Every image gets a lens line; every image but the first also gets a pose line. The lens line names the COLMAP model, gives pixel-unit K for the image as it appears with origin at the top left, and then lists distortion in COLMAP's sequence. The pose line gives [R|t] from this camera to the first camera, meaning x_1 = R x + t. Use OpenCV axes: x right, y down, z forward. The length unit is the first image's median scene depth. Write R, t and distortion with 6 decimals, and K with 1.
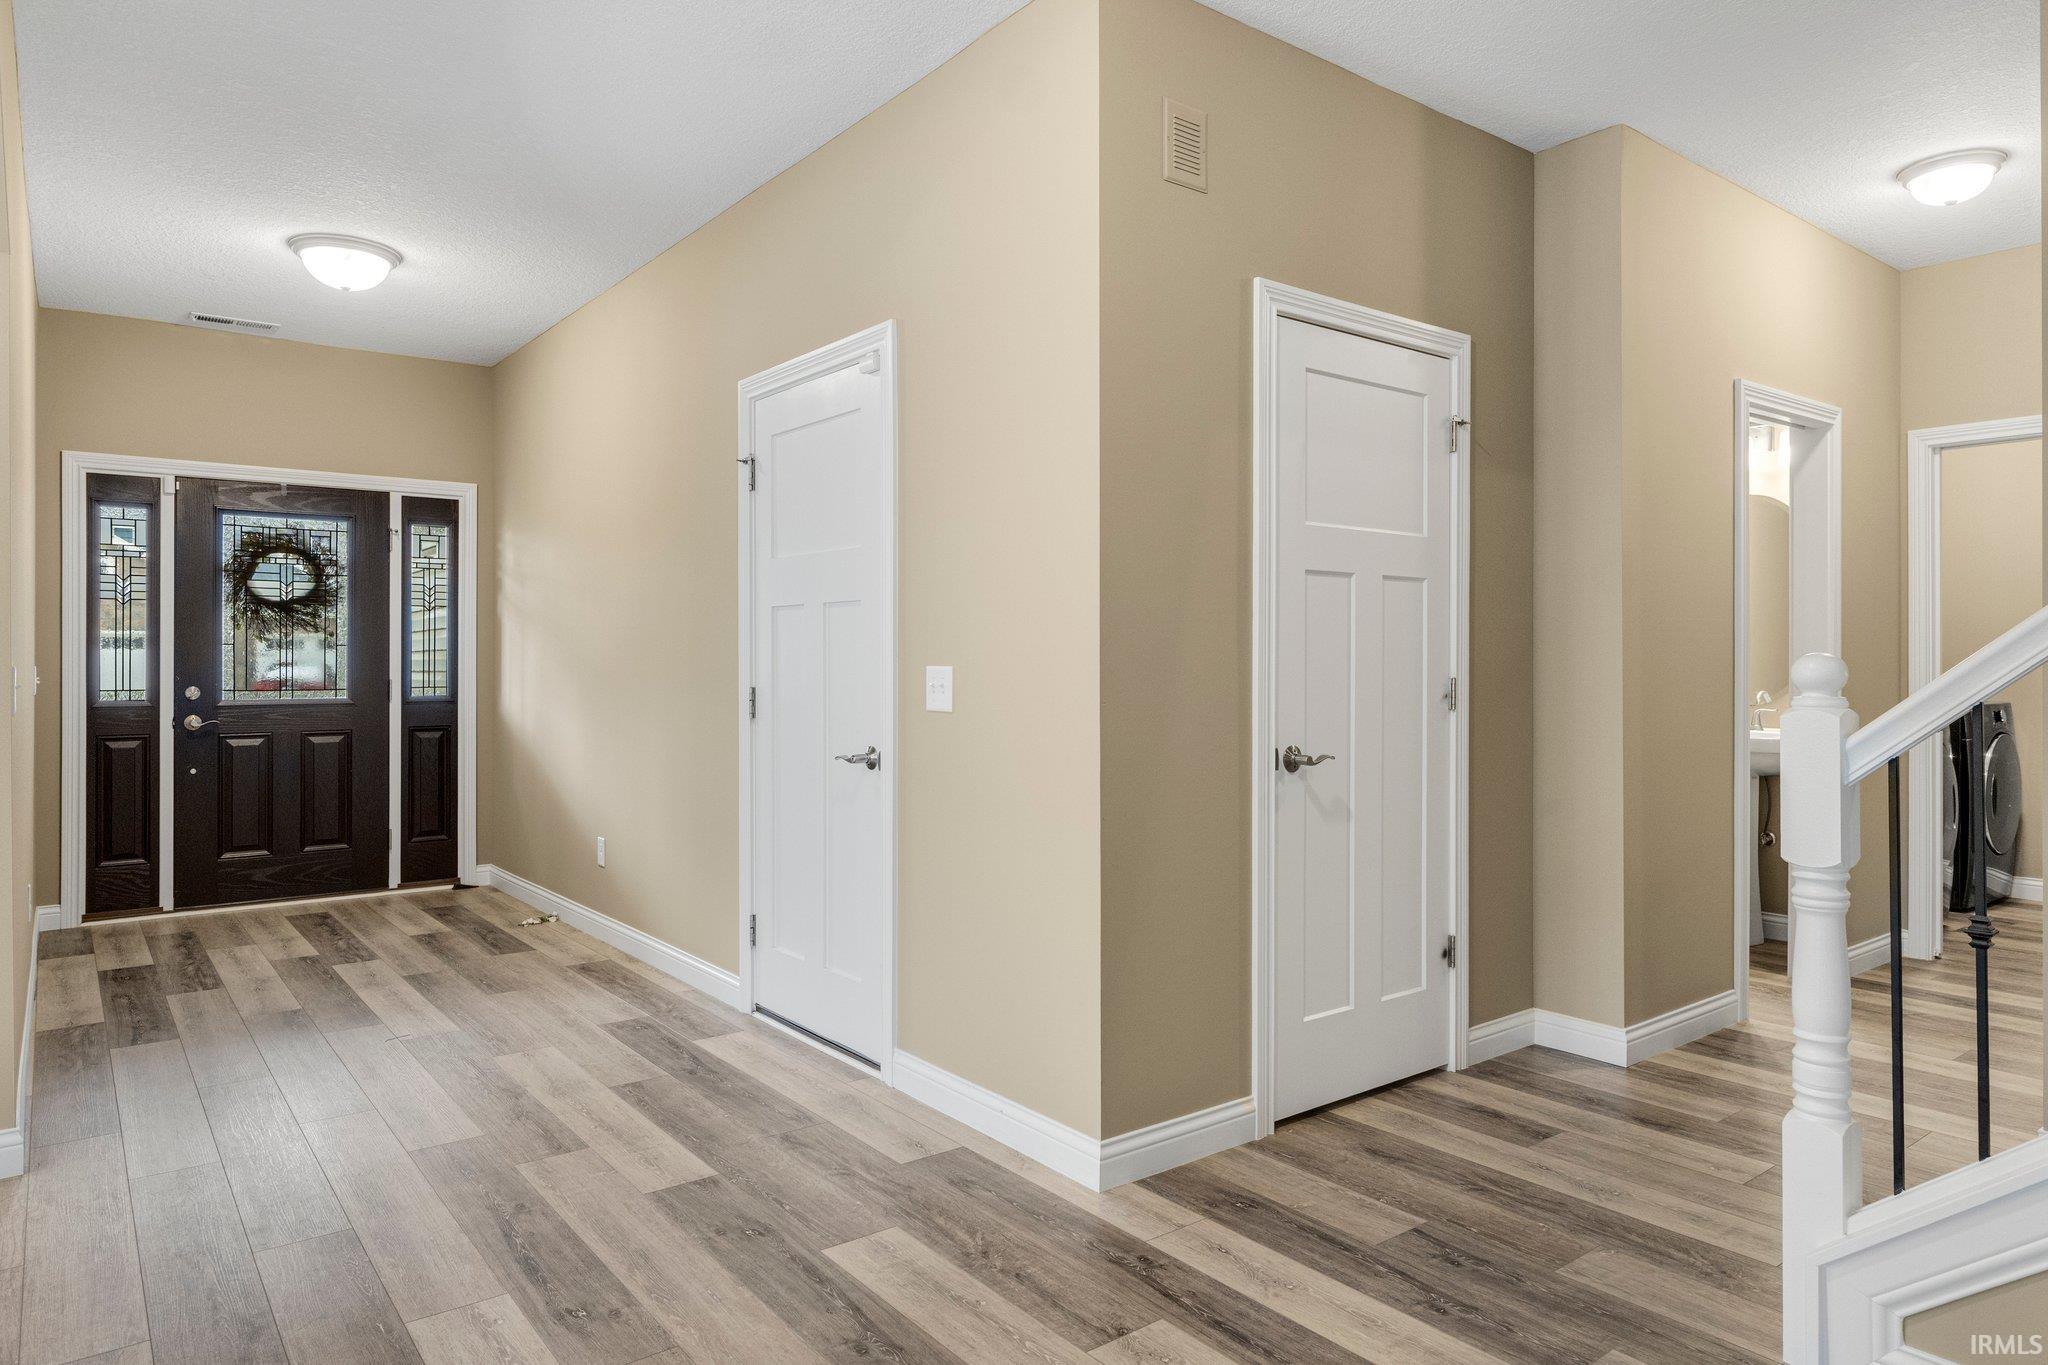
lens RADIAL K [[1237.8, 0, 1024.2], [0, 1237.8, 663.9], [0, 0, 1]] dist [-0.005053, -0.001922]
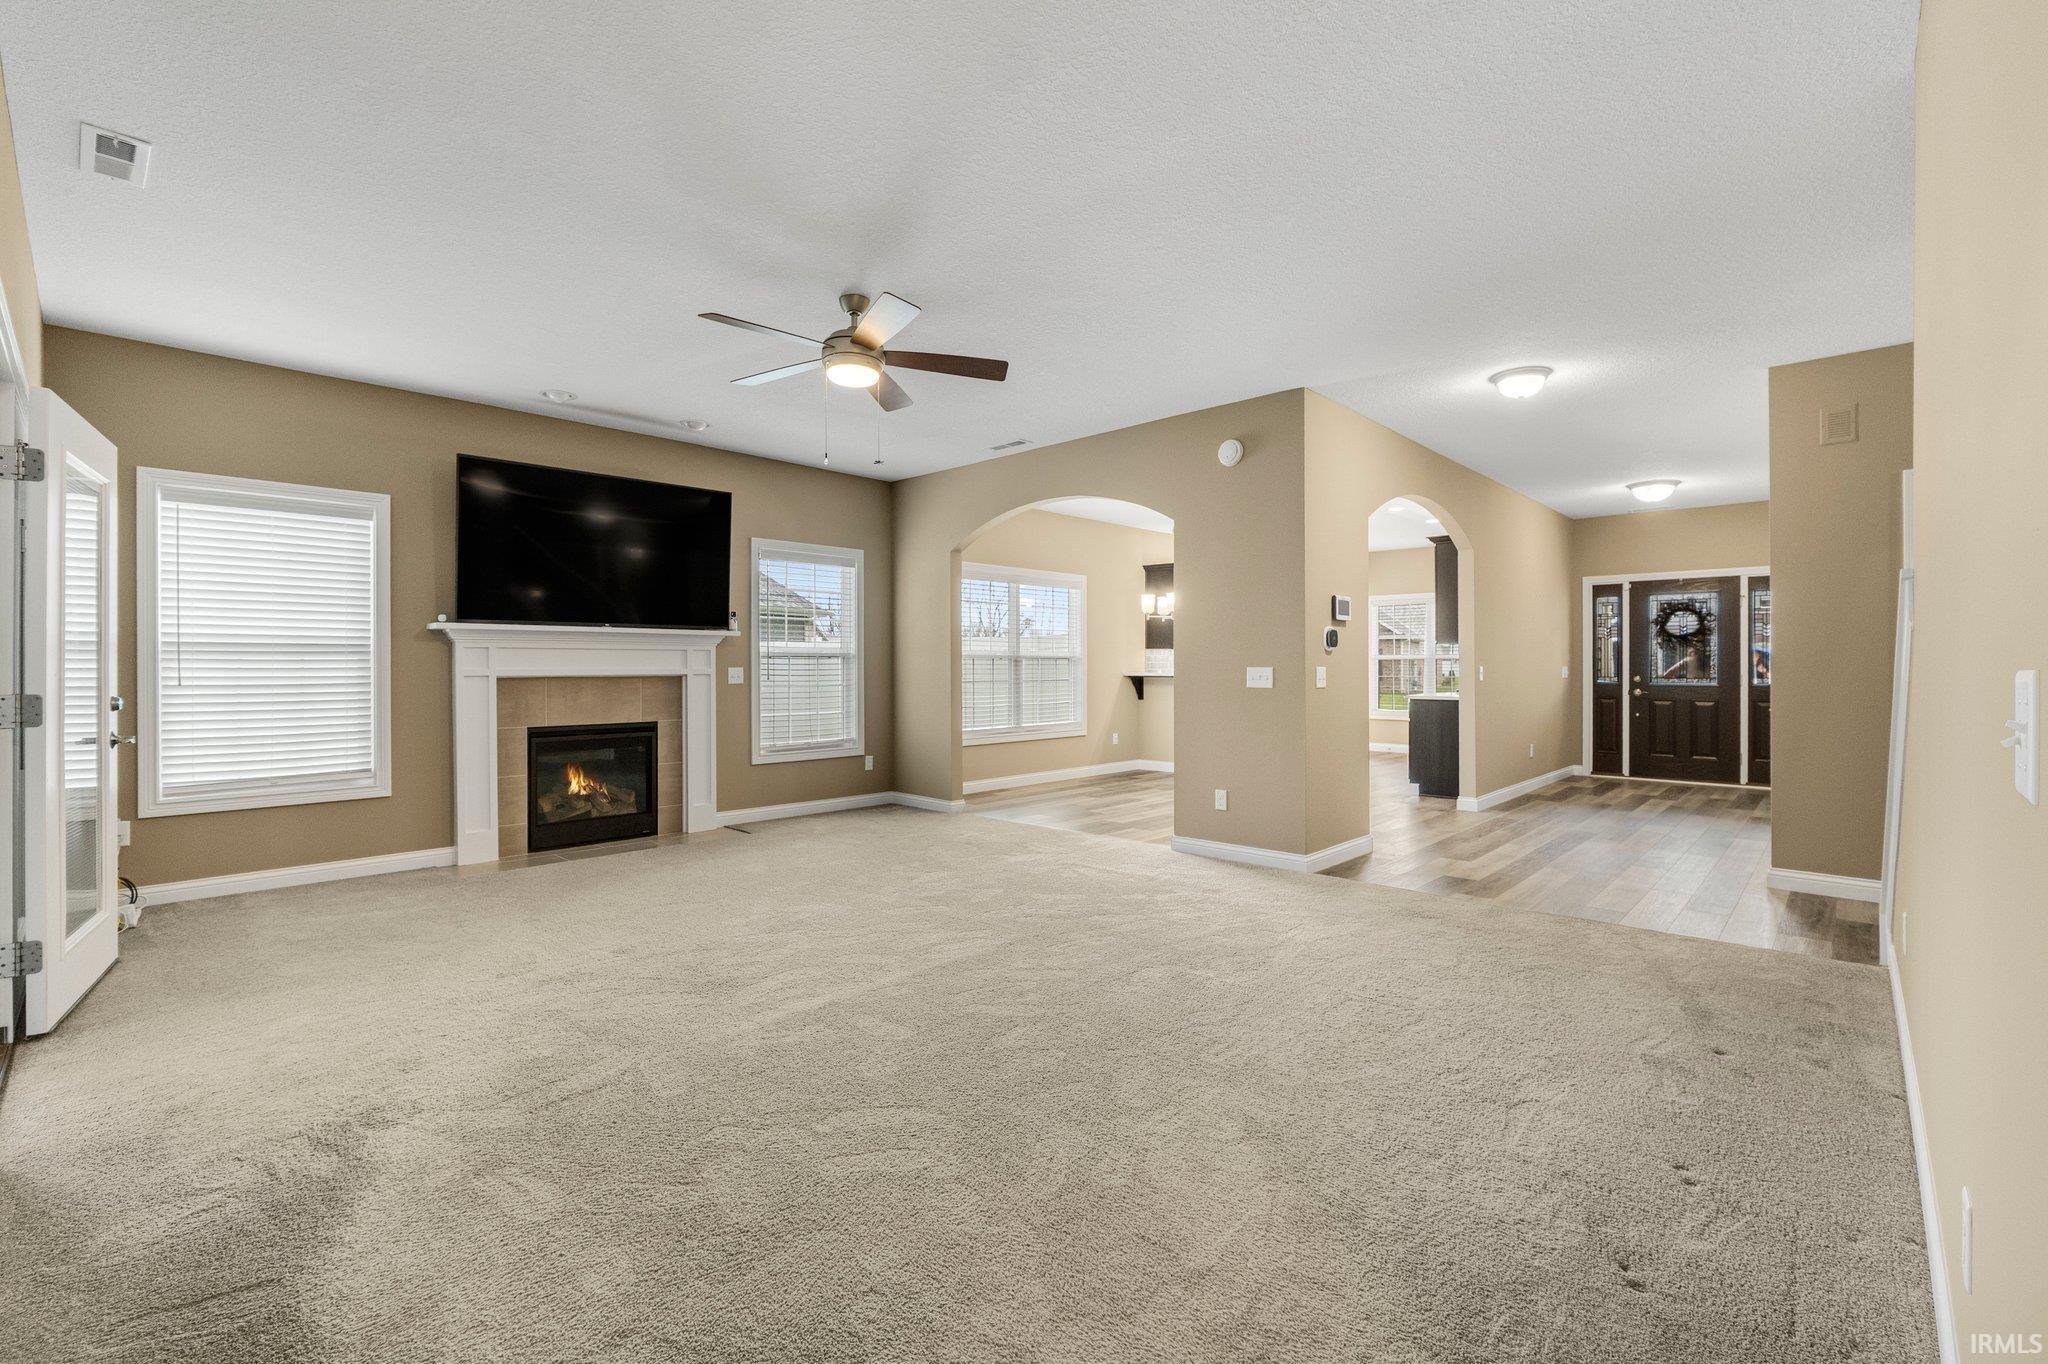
lens RADIAL K [[872.1, 0, 1021.2], [0, 872.1, 668.9], [0, 0, 1]] dist [-0.015415, 0.000519]
pose [[0.143859, 0.004162, -0.989589, 0.694117], [0.000409, 0.999991, 0.004265, -0.001452], [0.989598, -0.001019, 0.143856, -0.308884]]
